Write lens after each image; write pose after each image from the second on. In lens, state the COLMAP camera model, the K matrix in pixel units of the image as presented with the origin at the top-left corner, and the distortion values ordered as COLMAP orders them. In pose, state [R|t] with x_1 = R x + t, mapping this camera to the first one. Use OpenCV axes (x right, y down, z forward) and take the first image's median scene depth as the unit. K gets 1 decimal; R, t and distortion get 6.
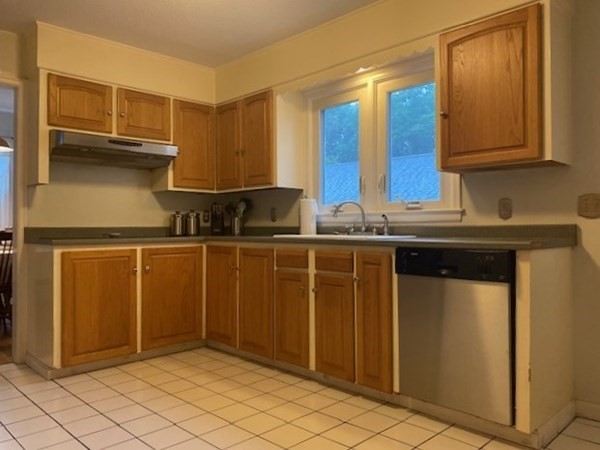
lens RADIAL K [[474.6, 0, 301.0], [0, 474.6, 223.2], [0, 0, 1]] dist [-0.030034, -0.001461]
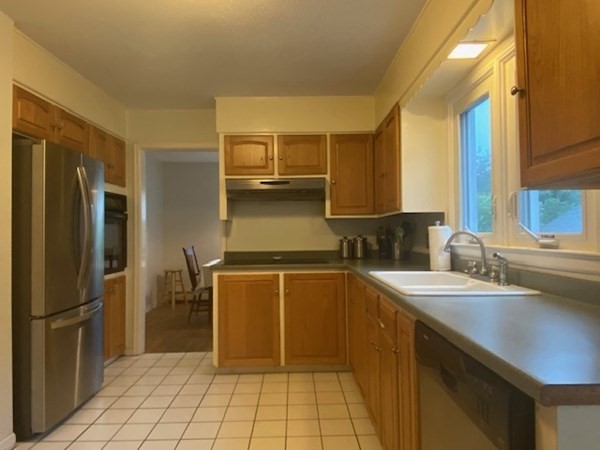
lens RADIAL K [[368.2, 0, 300.0], [0, 368.2, 225.0], [0, 0, 1]] dist [0.017621, -0.000123]
pose [[0.713887, -0.020802, -0.699952, 0.297762], [0.017351, 0.999777, -0.012016, -0.049559], [0.700046, -0.003567, 0.714089, 0.377013]]
